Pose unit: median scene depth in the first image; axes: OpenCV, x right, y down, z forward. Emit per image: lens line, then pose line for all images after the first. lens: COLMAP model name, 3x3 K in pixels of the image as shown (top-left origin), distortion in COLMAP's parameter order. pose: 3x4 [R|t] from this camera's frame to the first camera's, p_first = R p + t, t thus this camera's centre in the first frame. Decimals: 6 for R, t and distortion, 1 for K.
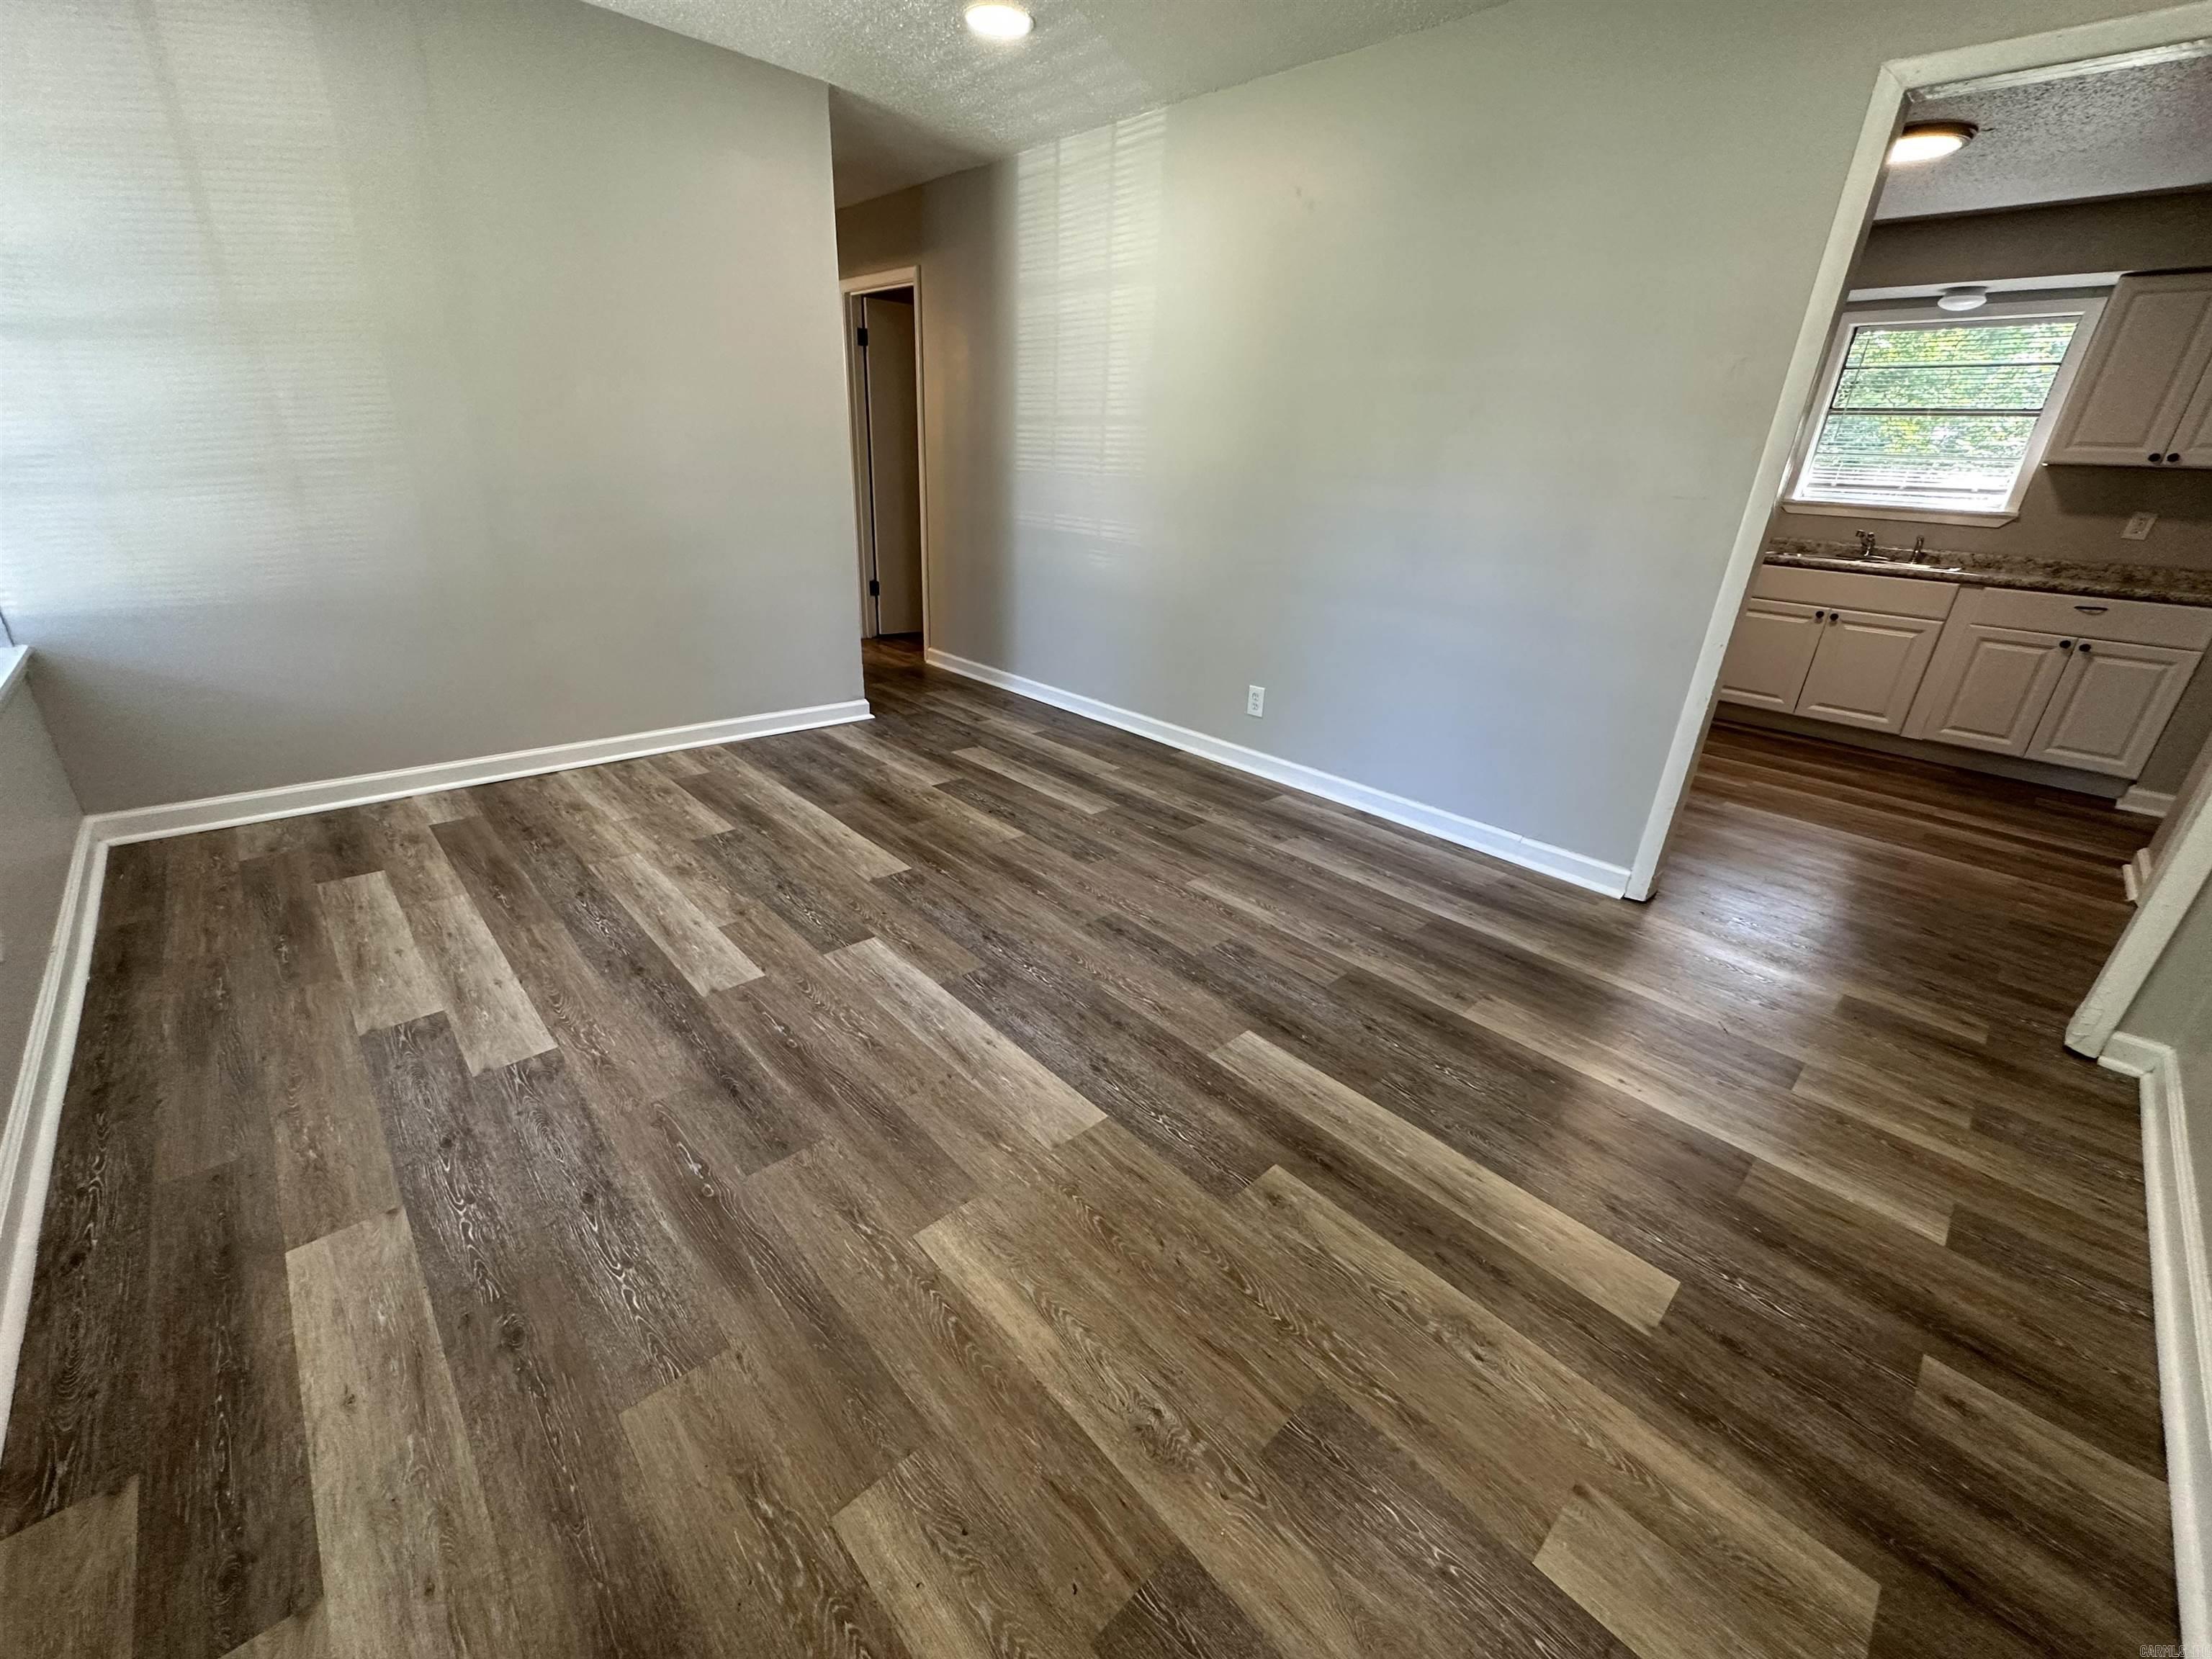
lens RADIAL K [[881.5, 0, 1101.4], [0, 881.5, 829.5], [0, 0, 1]] dist [-0.002328, 0.000446]
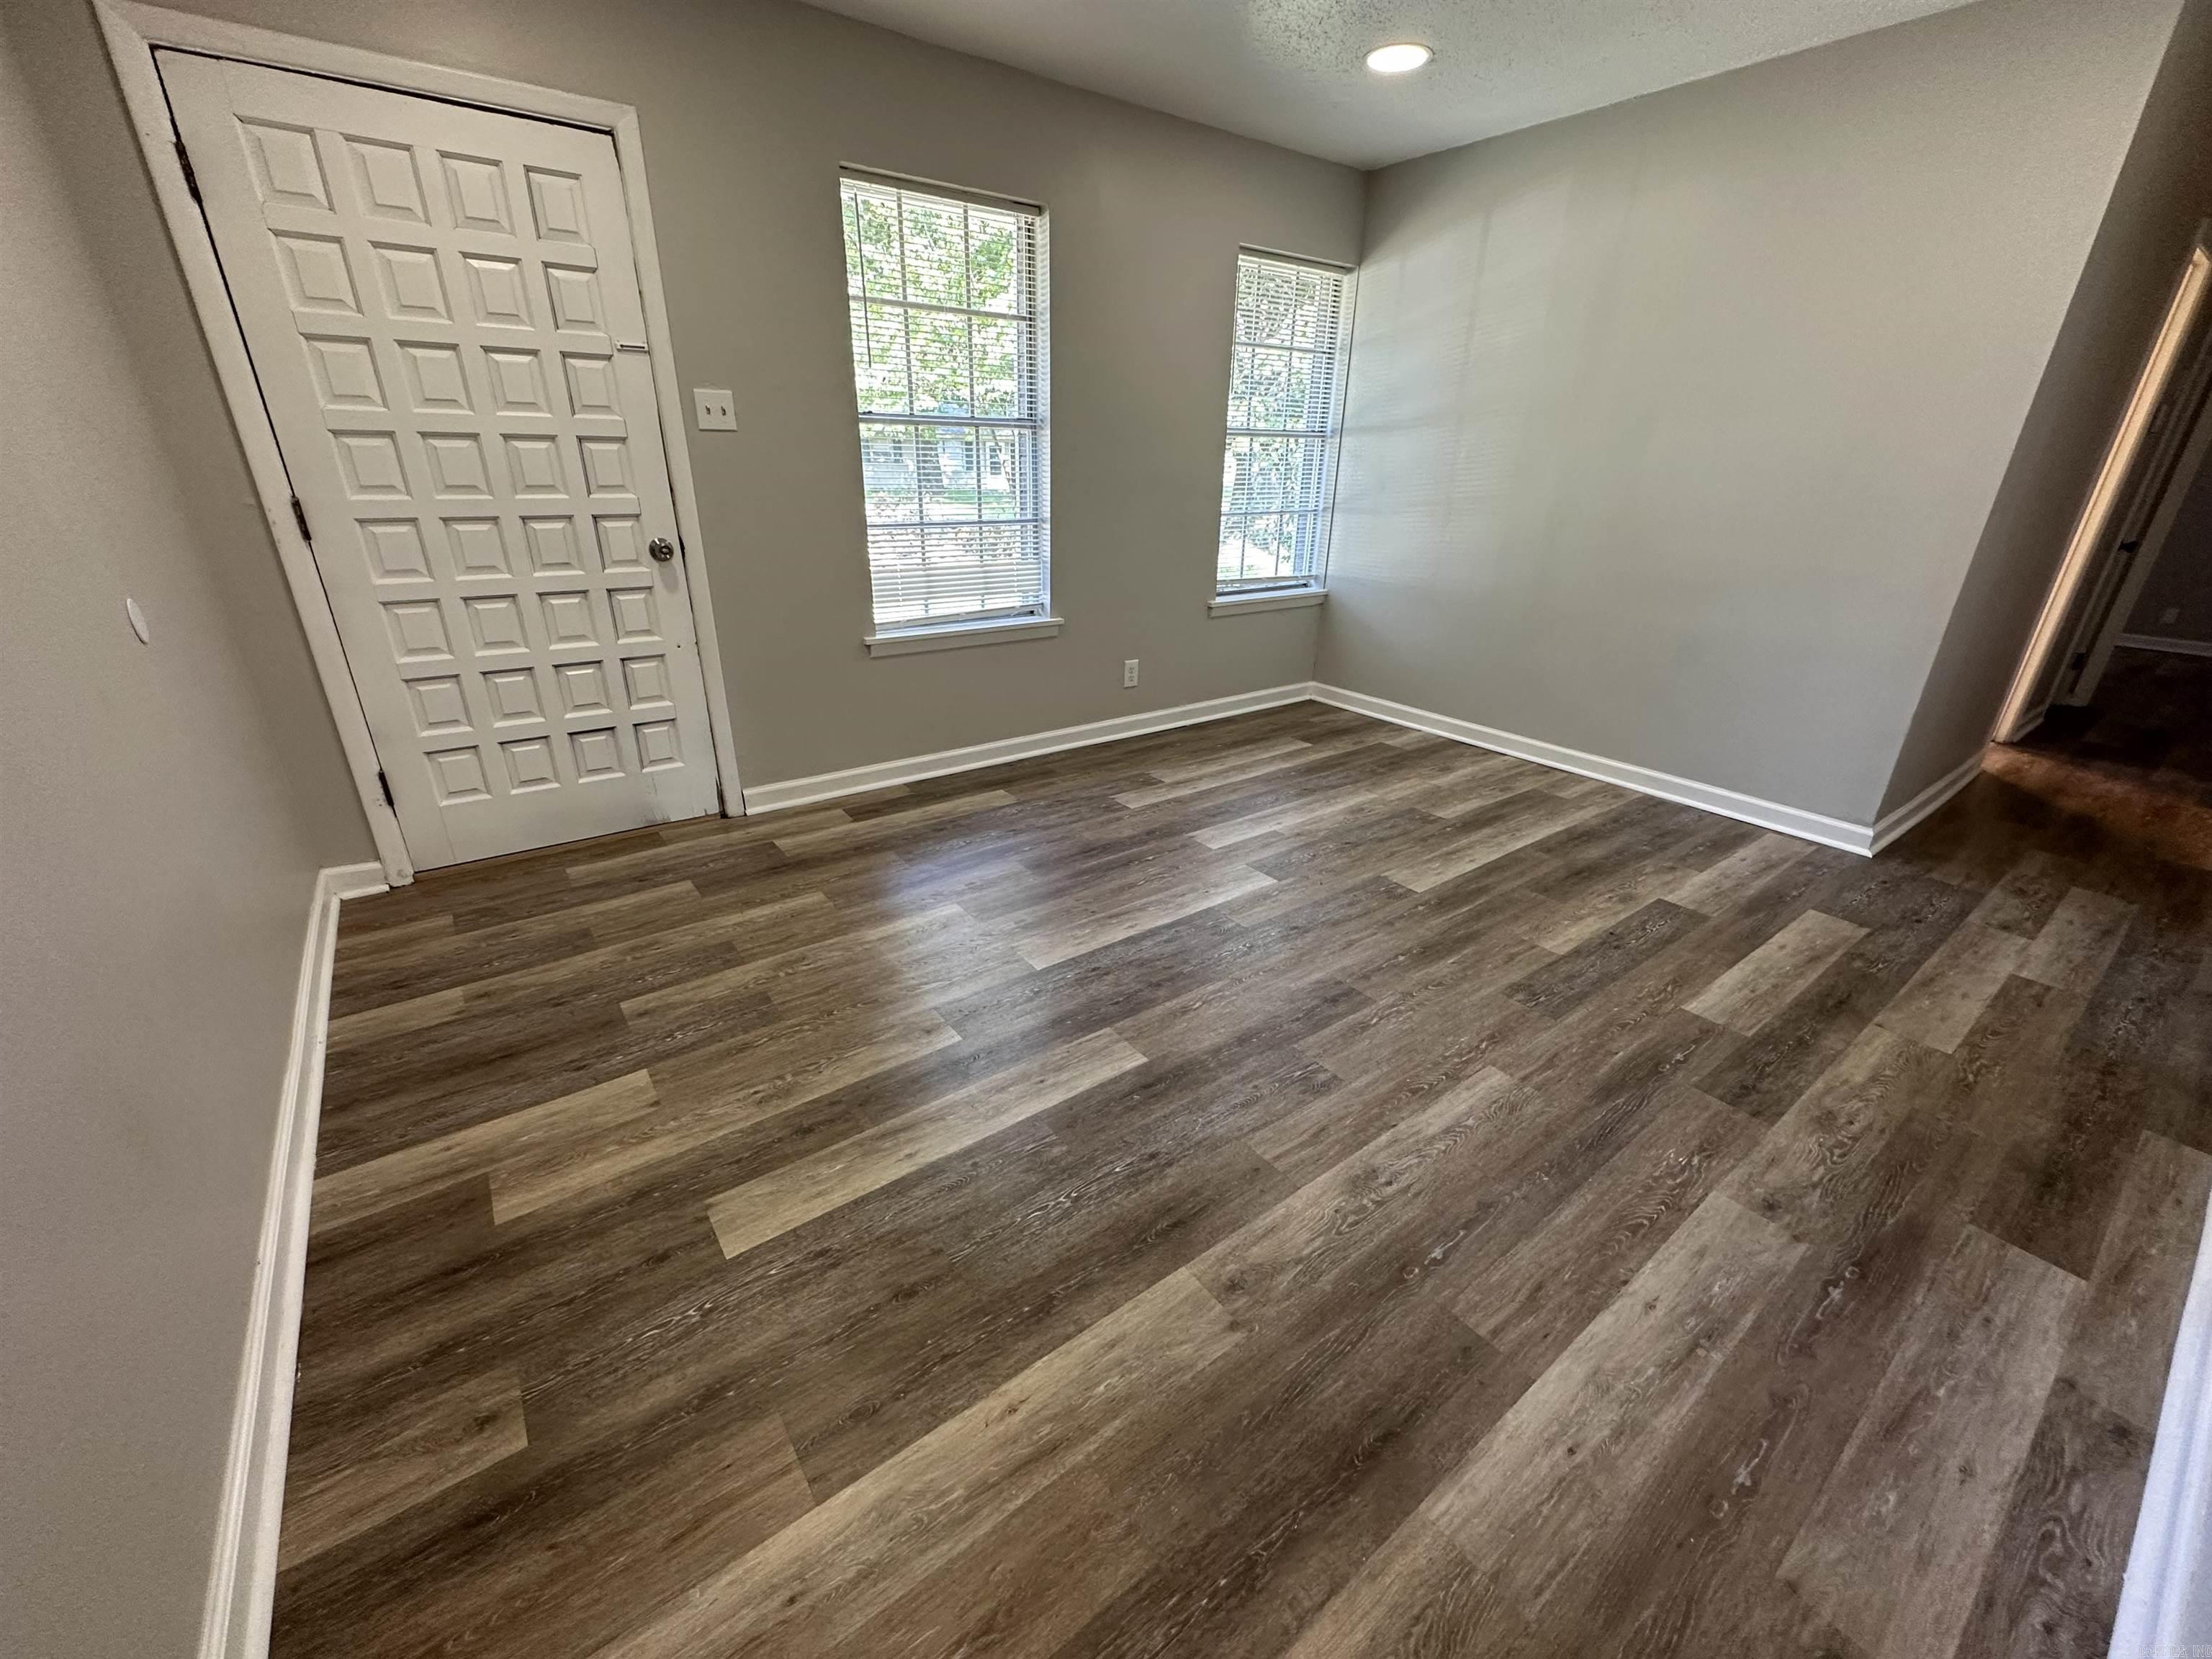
lens RADIAL K [[881.5, 0, 1101.4], [0, 881.5, 829.5], [0, 0, 1]] dist [-0.002328, 0.000446]
pose [[-0.115115, 0.341479, -0.932813, 0.692531], [-0.407821, 0.840020, 0.357838, -0.214031], [0.905776, 0.421614, 0.042563, 0.573053]]
